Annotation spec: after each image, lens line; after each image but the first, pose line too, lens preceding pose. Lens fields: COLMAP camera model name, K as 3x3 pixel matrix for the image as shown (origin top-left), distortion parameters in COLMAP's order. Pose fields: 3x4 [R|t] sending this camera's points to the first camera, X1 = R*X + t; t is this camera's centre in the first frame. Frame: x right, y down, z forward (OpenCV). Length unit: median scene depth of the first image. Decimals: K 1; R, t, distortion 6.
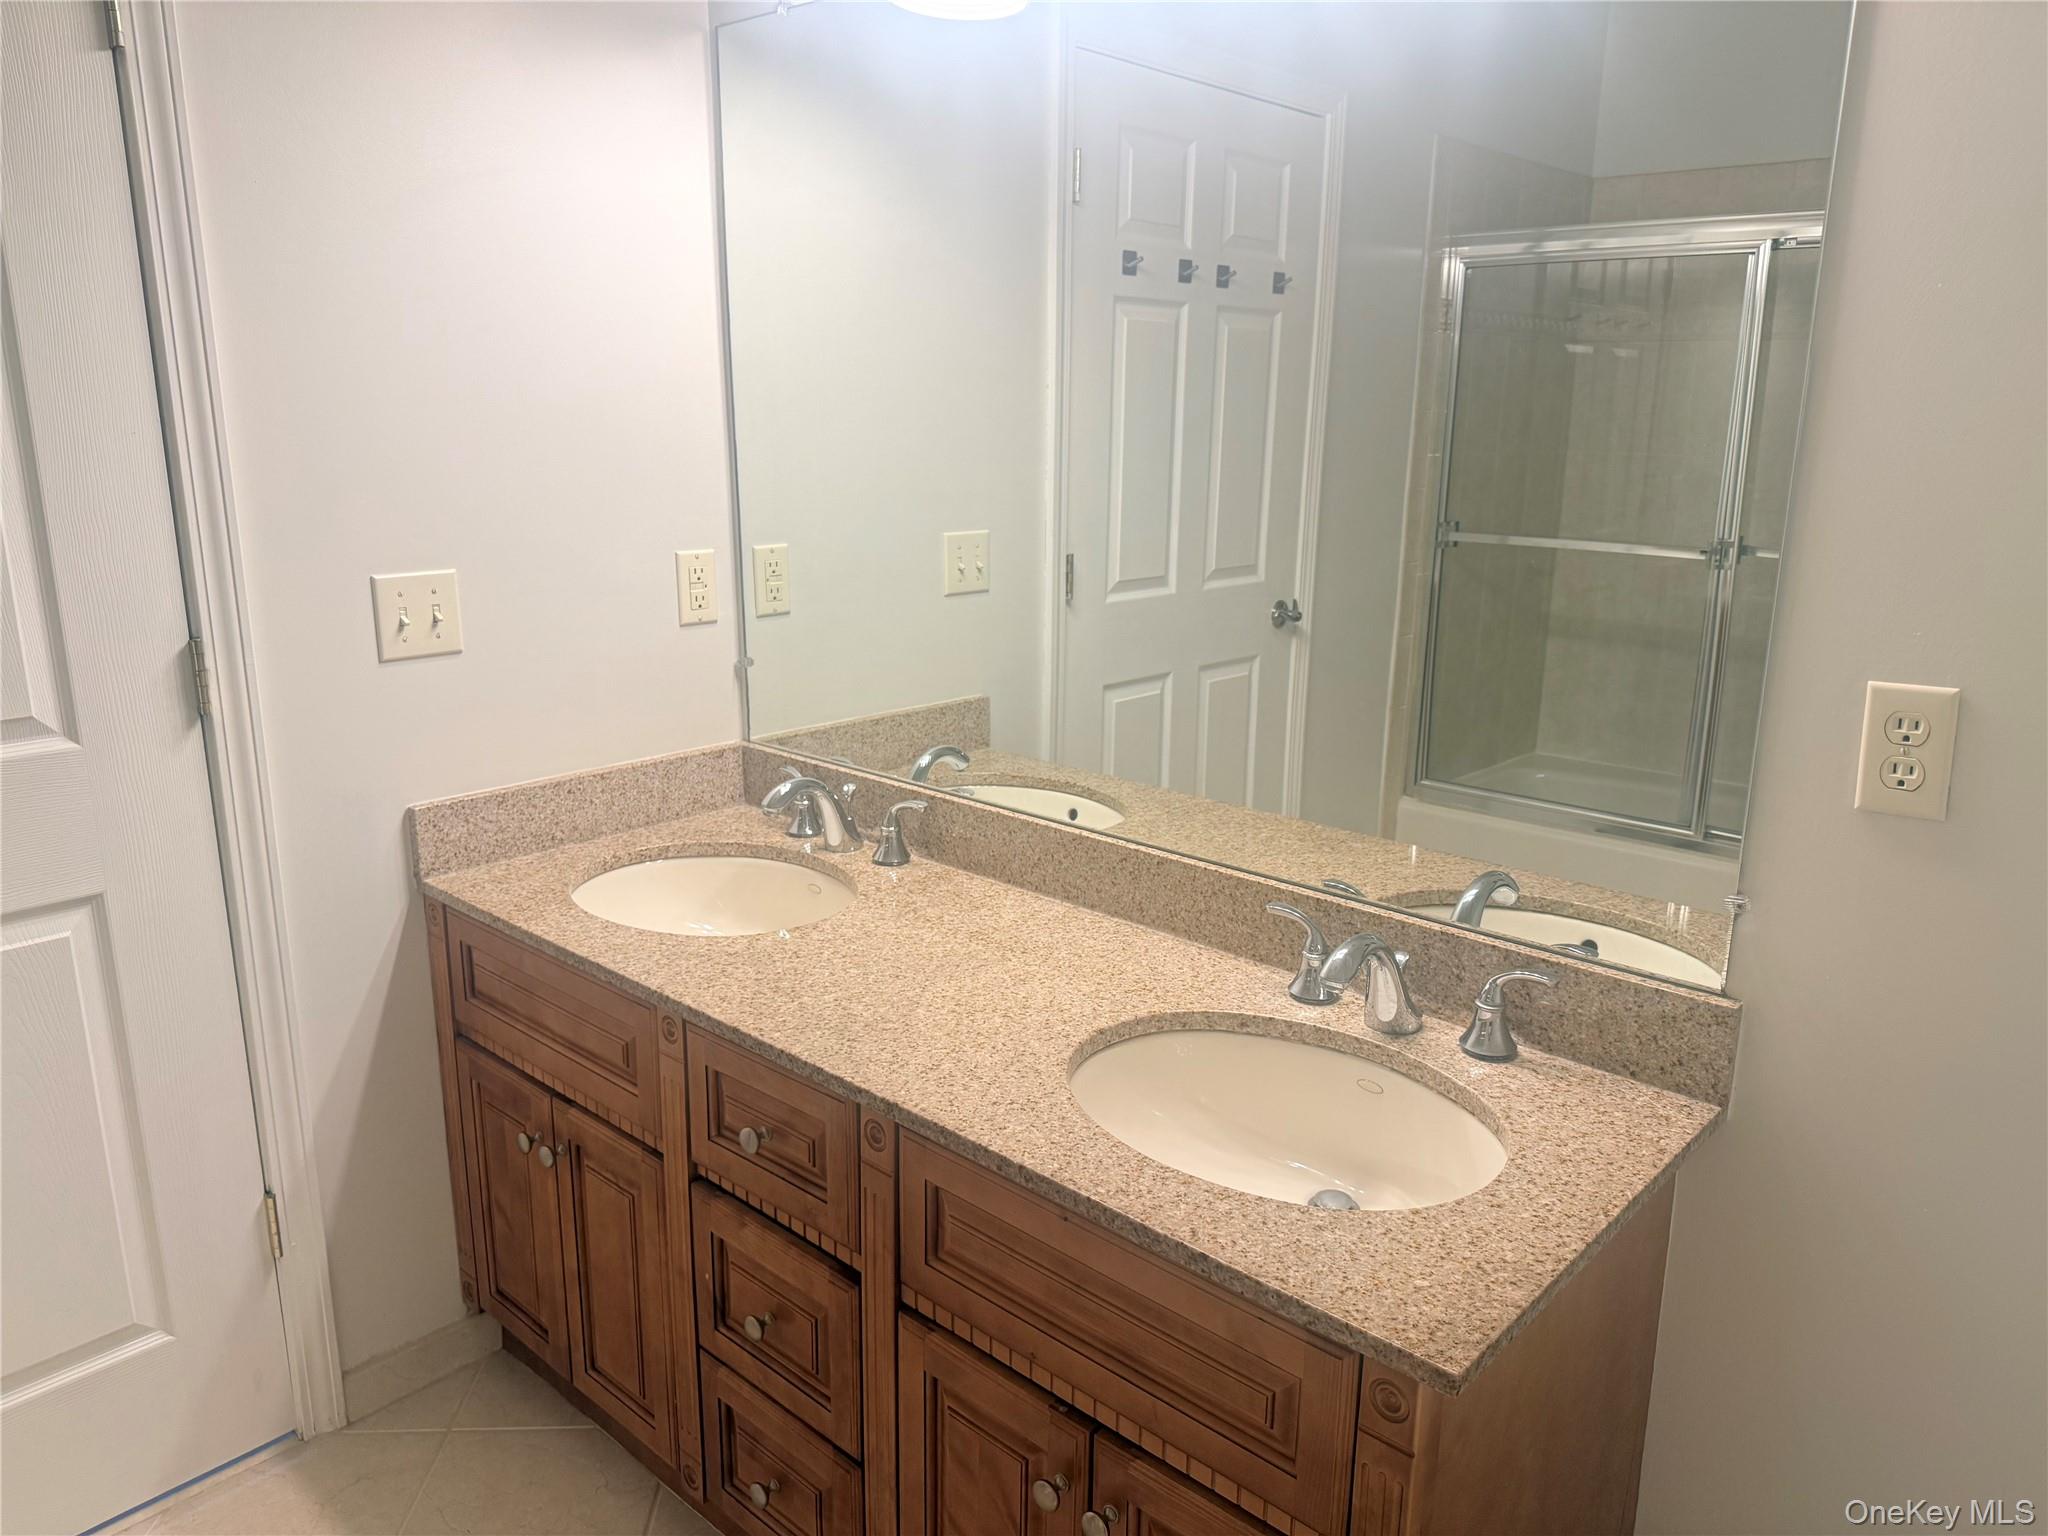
lens RADIAL K [[1428.3, 0, 1023.4], [0, 1428.3, 779.3], [0, 0, 1]] dist [0.181688, -0.363120]
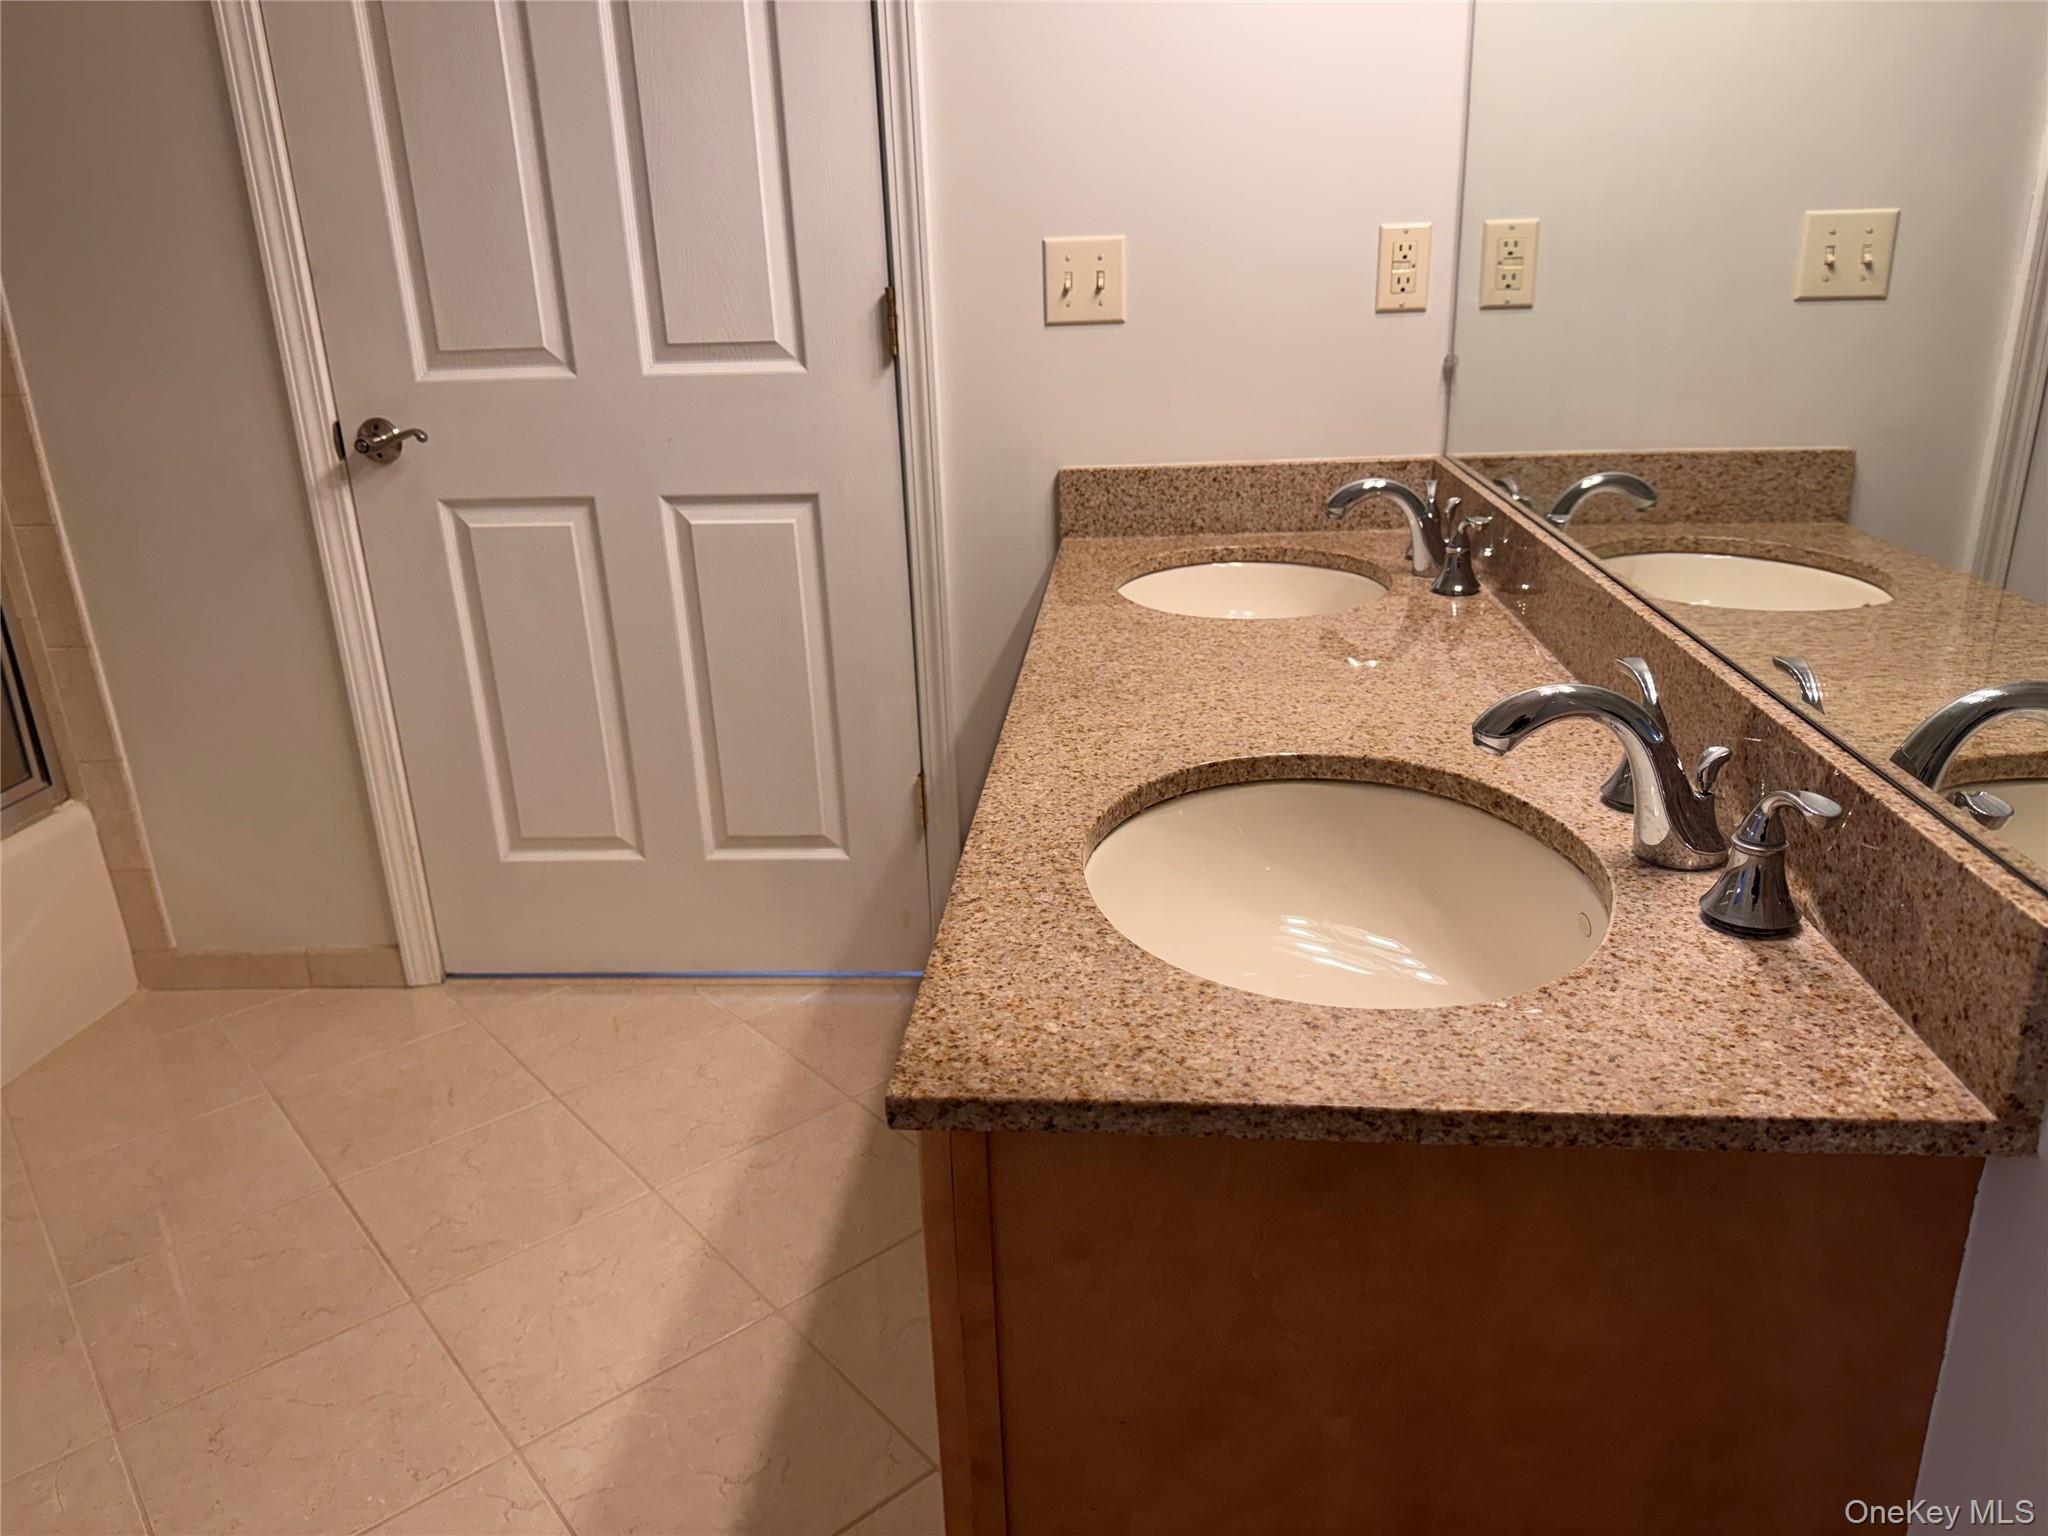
lens RADIAL K [[1415.2, 0, 1018.5], [0, 1415.2, 813.4], [0, 0, 1]] dist [0.105886, -0.220229]
pose [[0.618946, 0.263718, -0.739837, 0.414188], [-0.158665, 0.964509, 0.211065, 0.047357], [0.769241, -0.013252, 0.638822, 0.281239]]
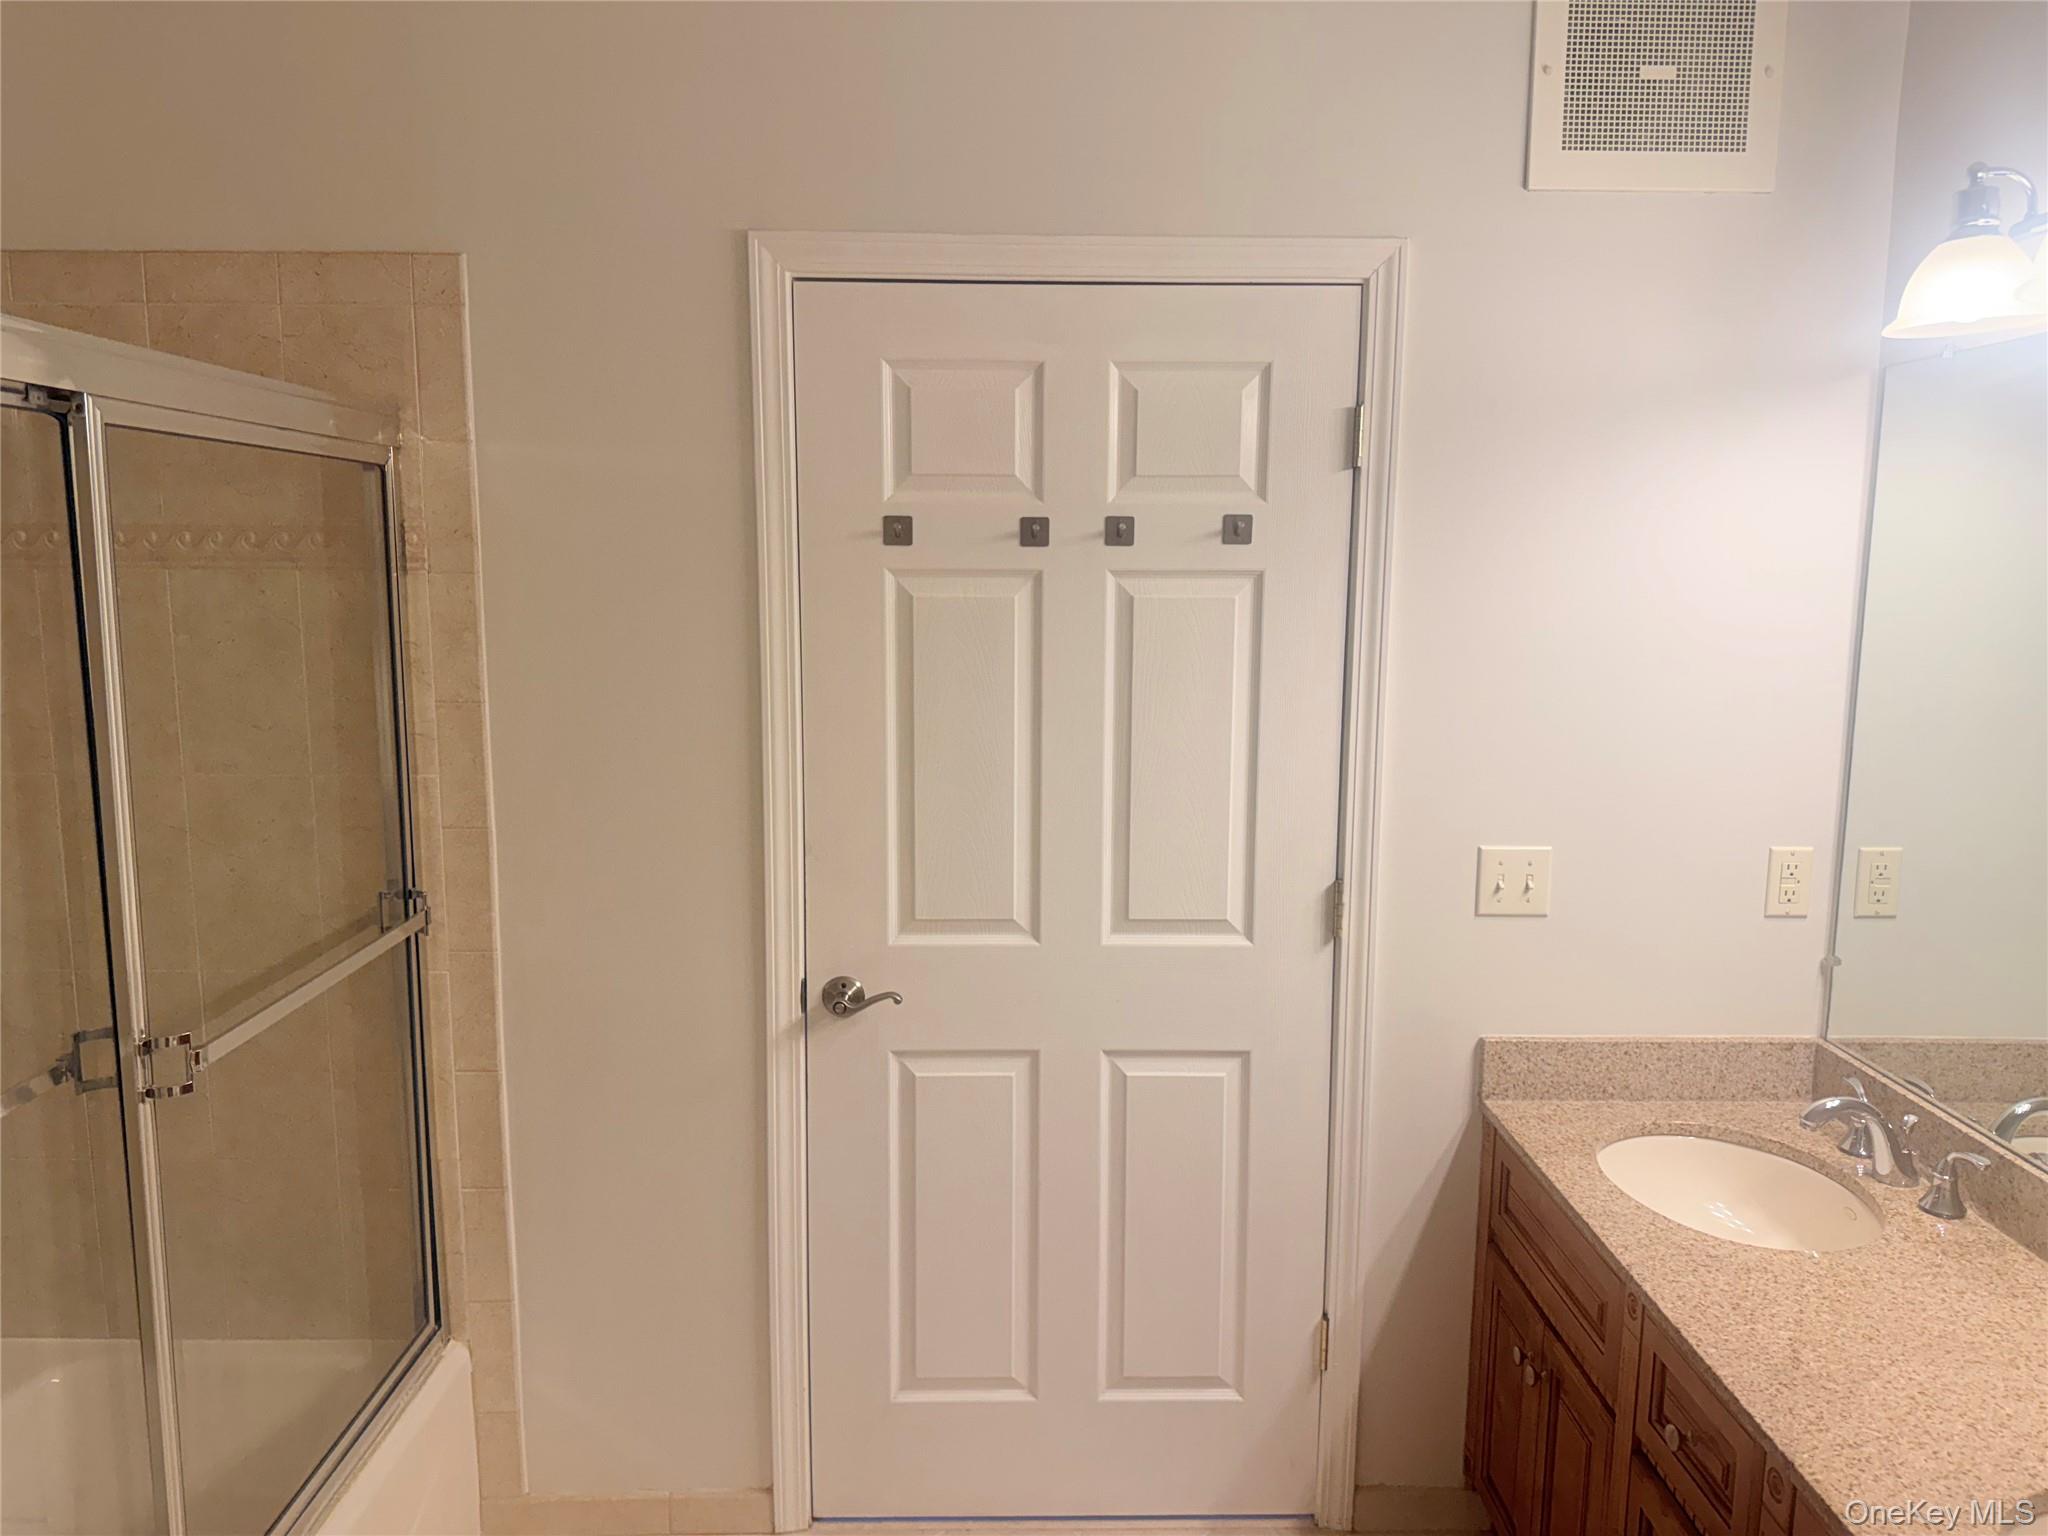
lens RADIAL K [[1461.6, 0, 1019.5], [0, 1461.6, 759.9], [0, 0, 1]] dist [-0.002644, -0.006797]
pose [[0.679503, 0.098900, -0.726976, 0.165870], [-0.186510, 0.981606, -0.040791, -0.083254], [0.709570, 0.163306, 0.685450, -0.125401]]
